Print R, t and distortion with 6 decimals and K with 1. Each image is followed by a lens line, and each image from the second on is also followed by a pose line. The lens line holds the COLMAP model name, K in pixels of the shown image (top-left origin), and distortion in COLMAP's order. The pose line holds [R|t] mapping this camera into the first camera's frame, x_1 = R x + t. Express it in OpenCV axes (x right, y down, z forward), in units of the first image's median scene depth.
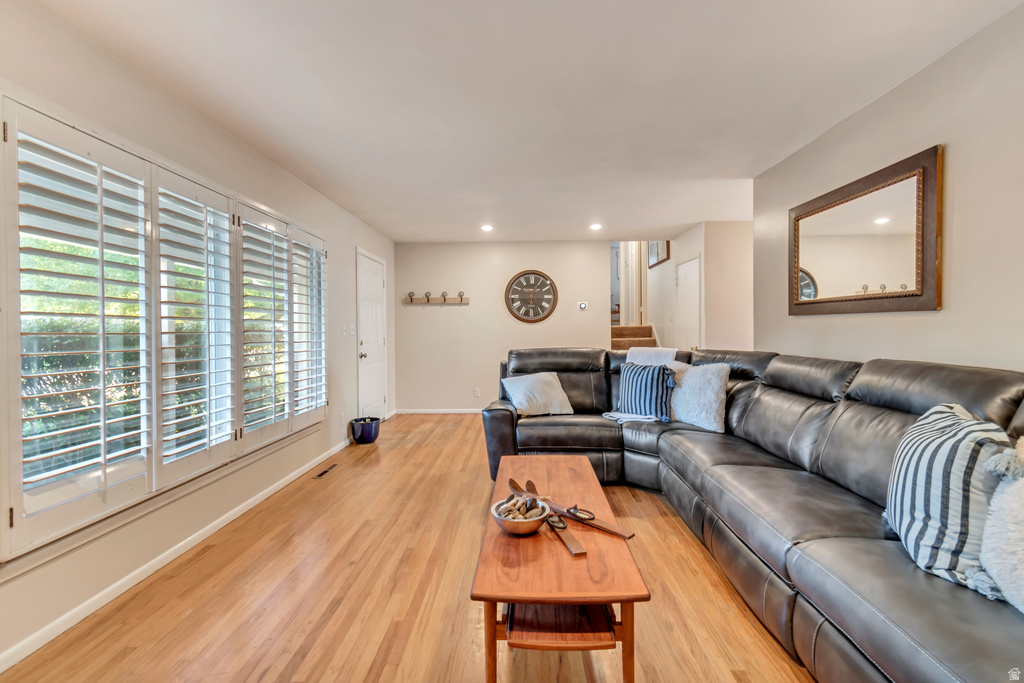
lens RADIAL K [[450.9, 0, 528.0], [0, 450.9, 331.1], [0, 0, 1]] dist [0.002458, 0.000037]
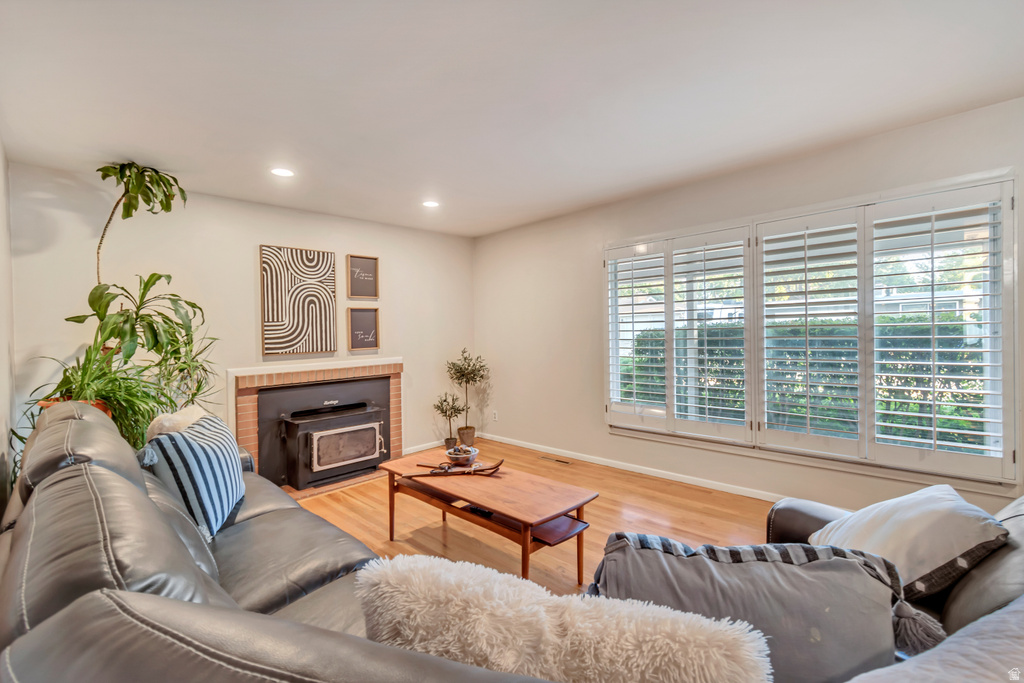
lens RADIAL K [[450.9, 0, 528.0], [0, 450.9, 331.1], [0, 0, 1]] dist [0.002458, 0.000037]
pose [[-0.690102, 0.032397, -0.722987, 0.768007], [0.032689, 0.999373, 0.013579, -0.066910], [0.722974, -0.014263, -0.690728, 1.784147]]
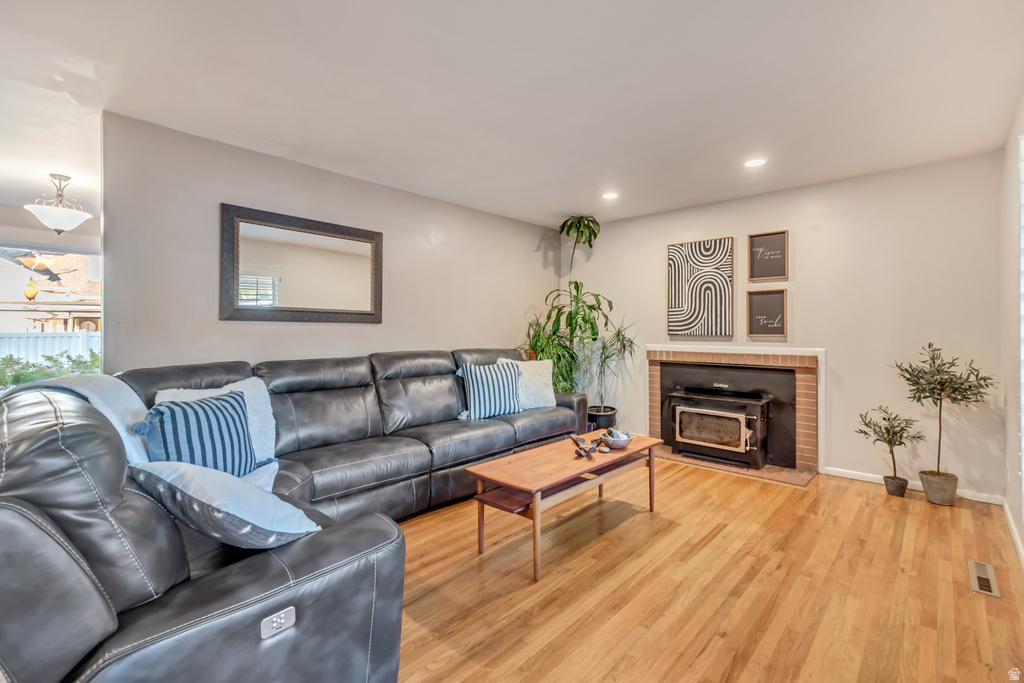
lens RADIAL K [[453.5, 0, 512.4], [0, 453.5, 323.2], [0, 0, 1]] dist [-0.018832, -0.000080]
pose [[-0.726703, 0.020815, 0.686636, -0.694436], [0.009198, 0.999746, -0.020572, -0.005204], [-0.686890, -0.008634, -0.726710, 1.891462]]
